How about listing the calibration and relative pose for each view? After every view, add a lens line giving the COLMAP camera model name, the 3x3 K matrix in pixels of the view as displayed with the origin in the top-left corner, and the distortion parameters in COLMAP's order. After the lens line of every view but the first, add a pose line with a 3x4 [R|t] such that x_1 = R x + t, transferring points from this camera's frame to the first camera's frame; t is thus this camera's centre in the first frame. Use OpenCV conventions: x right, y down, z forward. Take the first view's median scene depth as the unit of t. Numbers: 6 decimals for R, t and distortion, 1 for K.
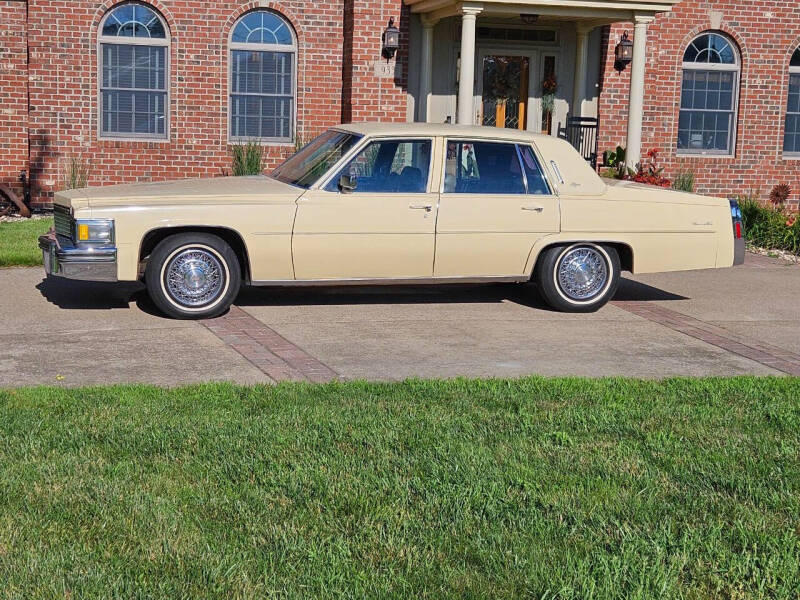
lens RADIAL K [[1361.7, 0, 400.3], [0, 1361.7, 305.0], [0, 0, 1]] dist [0.097545, 0.000000]
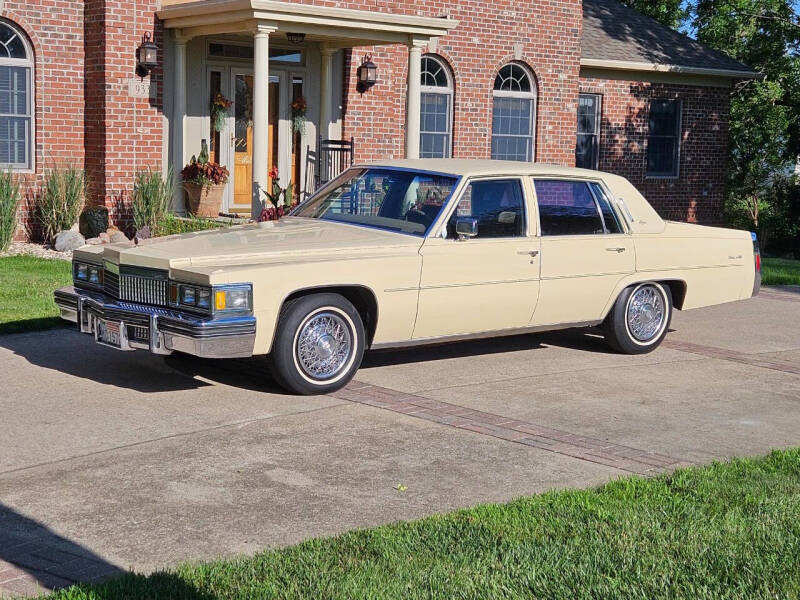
lens RADIAL K [[1361.7, 0, 400.1], [0, 1361.7, 296.7], [0, 0, 1]] dist [0.097545, 0.000000]
pose [[0.919317, -0.049400, 0.390405, -0.213905], [0.054166, 0.998531, -0.001199, -0.022781], [-0.389773, 0.022249, 0.920642, 0.091401]]
